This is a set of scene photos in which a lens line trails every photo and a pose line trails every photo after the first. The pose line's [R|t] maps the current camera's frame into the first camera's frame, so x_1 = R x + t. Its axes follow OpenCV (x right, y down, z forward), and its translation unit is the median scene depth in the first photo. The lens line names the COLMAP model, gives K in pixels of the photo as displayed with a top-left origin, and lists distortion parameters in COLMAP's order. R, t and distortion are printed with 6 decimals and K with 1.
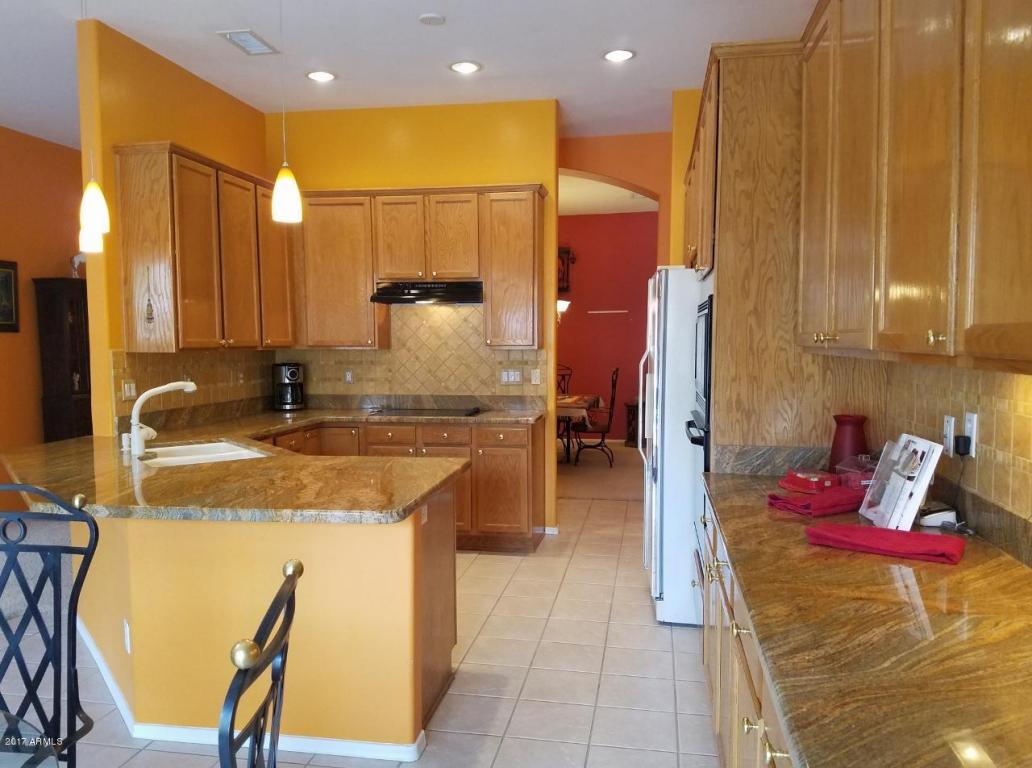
lens RADIAL K [[794.5, 0, 514.1], [0, 794.5, 402.1], [0, 0, 1]] dist [0.219322, -0.396278]
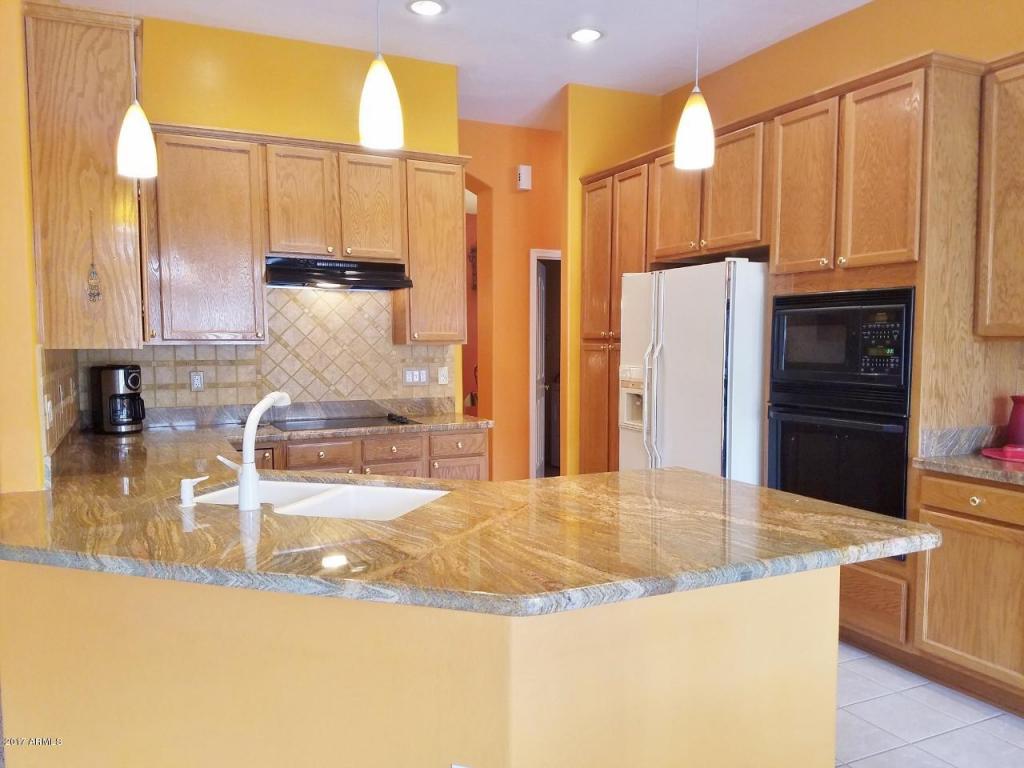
lens RADIAL K [[794.1, 0, 478.3], [0, 794.1, 406.3], [0, 0, 1]] dist [0.078263, -0.118709]
pose [[0.812684, -0.046462, 0.580850, -0.450697], [0.044210, 0.998859, 0.018043, -0.012174], [-0.581025, 0.011016, 0.813811, 0.264849]]
